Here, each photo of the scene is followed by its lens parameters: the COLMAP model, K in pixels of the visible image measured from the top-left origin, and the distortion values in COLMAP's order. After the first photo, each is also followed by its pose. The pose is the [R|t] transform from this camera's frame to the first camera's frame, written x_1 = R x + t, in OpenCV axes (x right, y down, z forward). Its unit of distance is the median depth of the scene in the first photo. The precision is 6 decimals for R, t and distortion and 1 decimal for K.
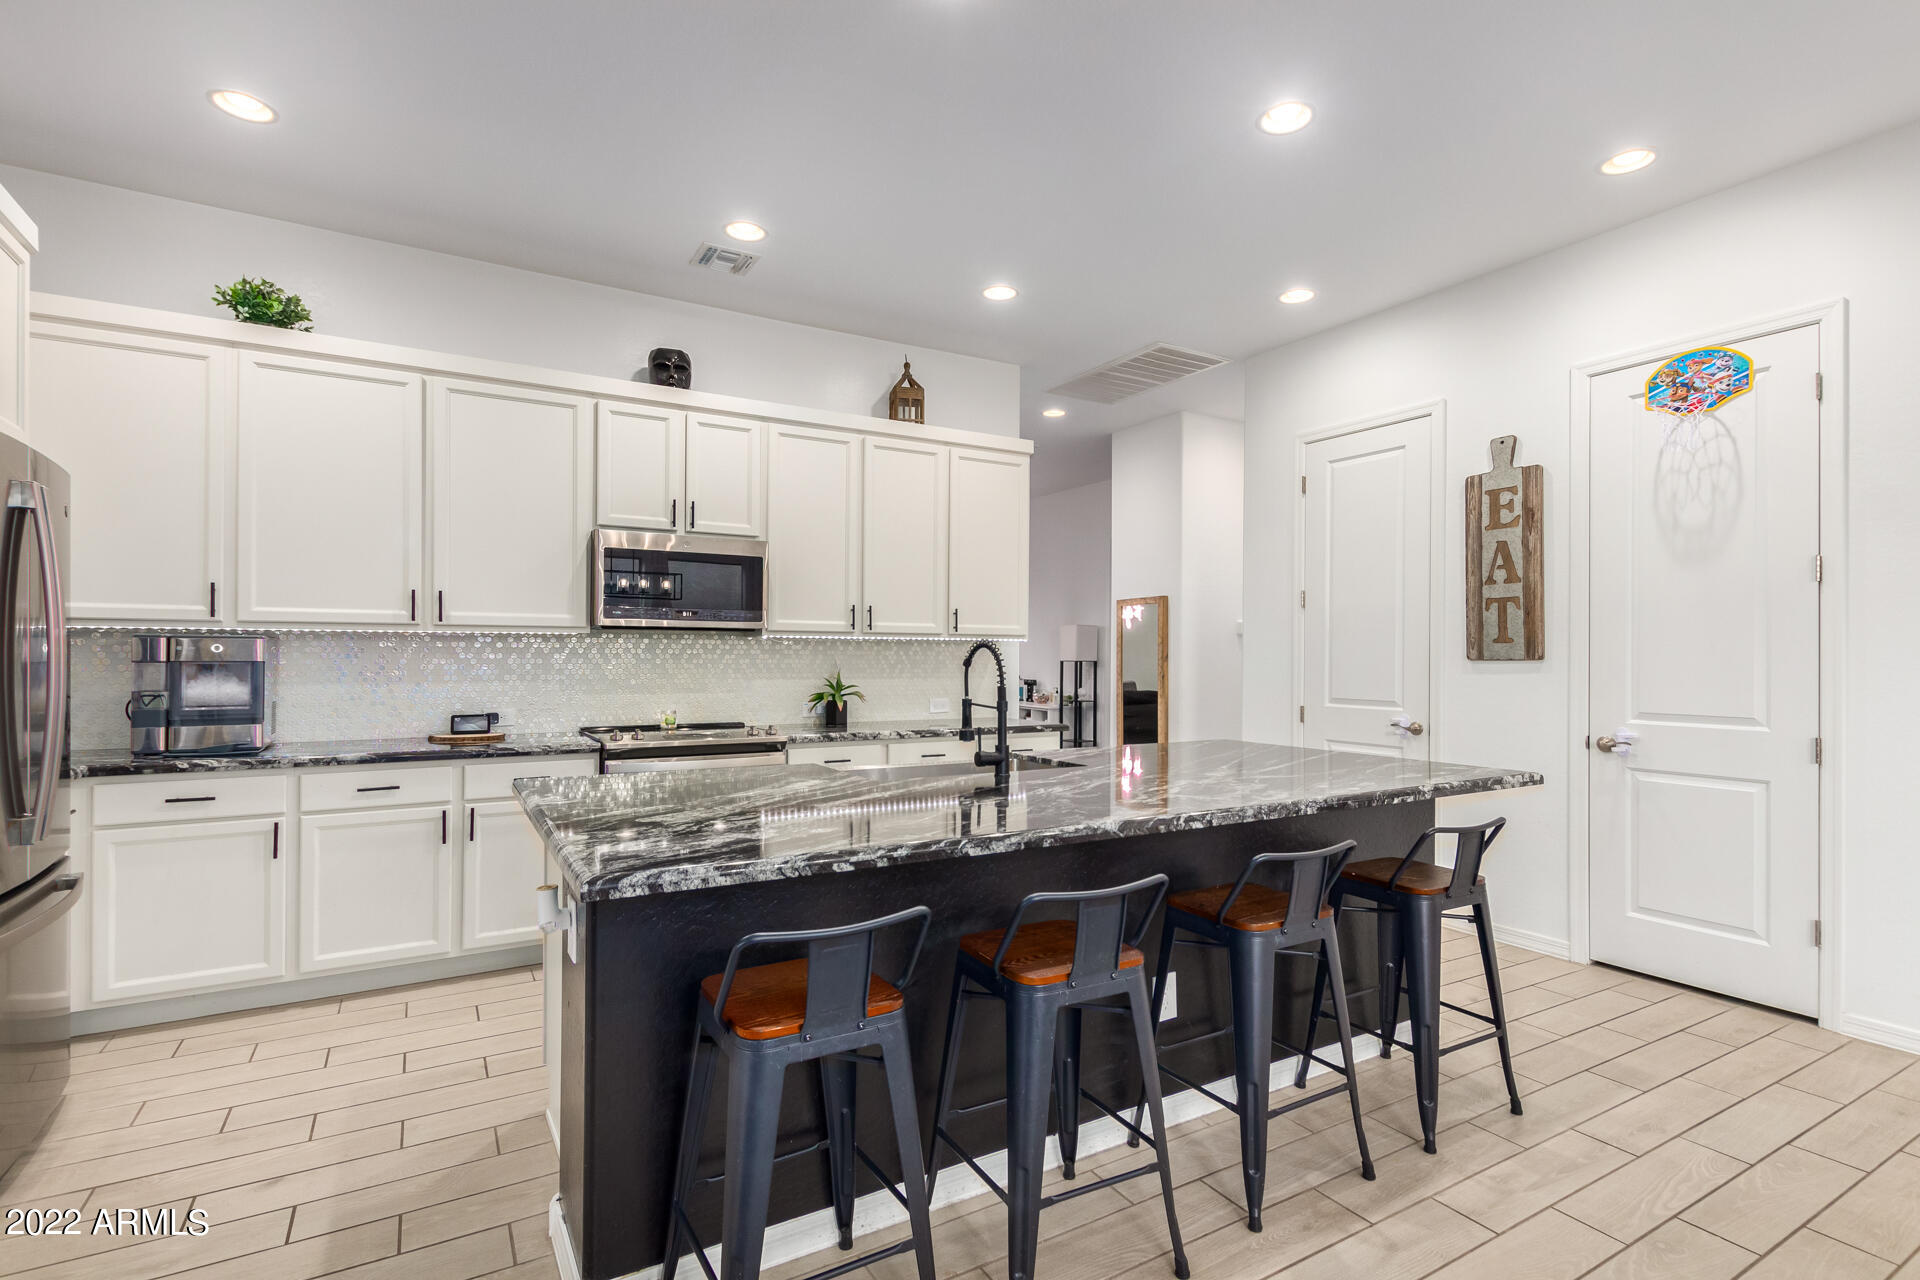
lens RADIAL K [[892.4, 0, 928.7], [0, 892.4, 645.4], [0, 0, 1]] dist [0.009047, -0.007330]
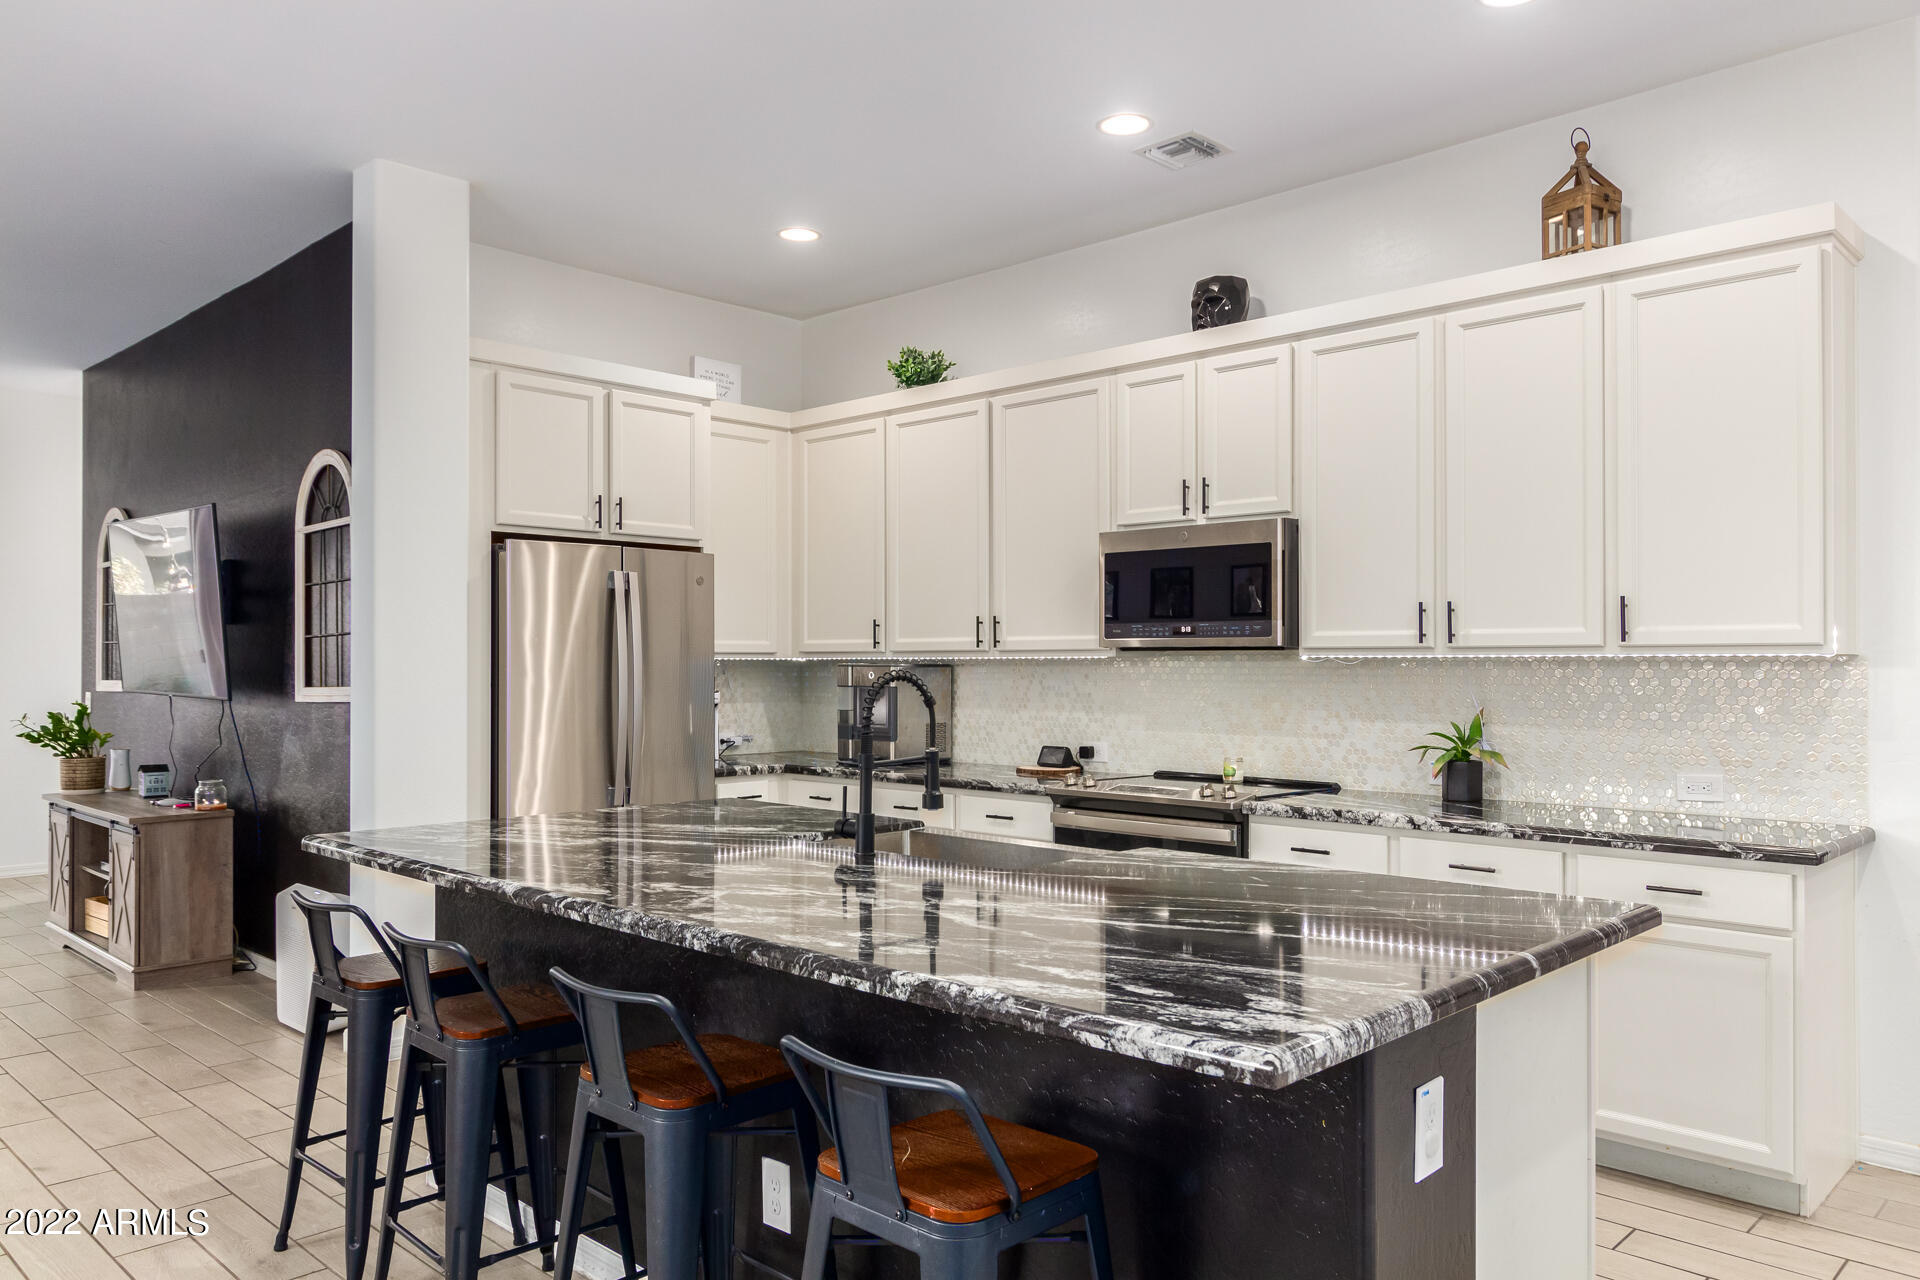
lens RADIAL K [[1338.4, 0, 985.9], [0, 1338.4, 636.2], [0, 0, 1]] dist [-0.005995, -0.006559]
pose [[0.317582, -0.023012, -0.947951, 0.800770], [0.010137, 0.999731, -0.020873, -0.008069], [0.948176, -0.002980, 0.317730, 0.507144]]
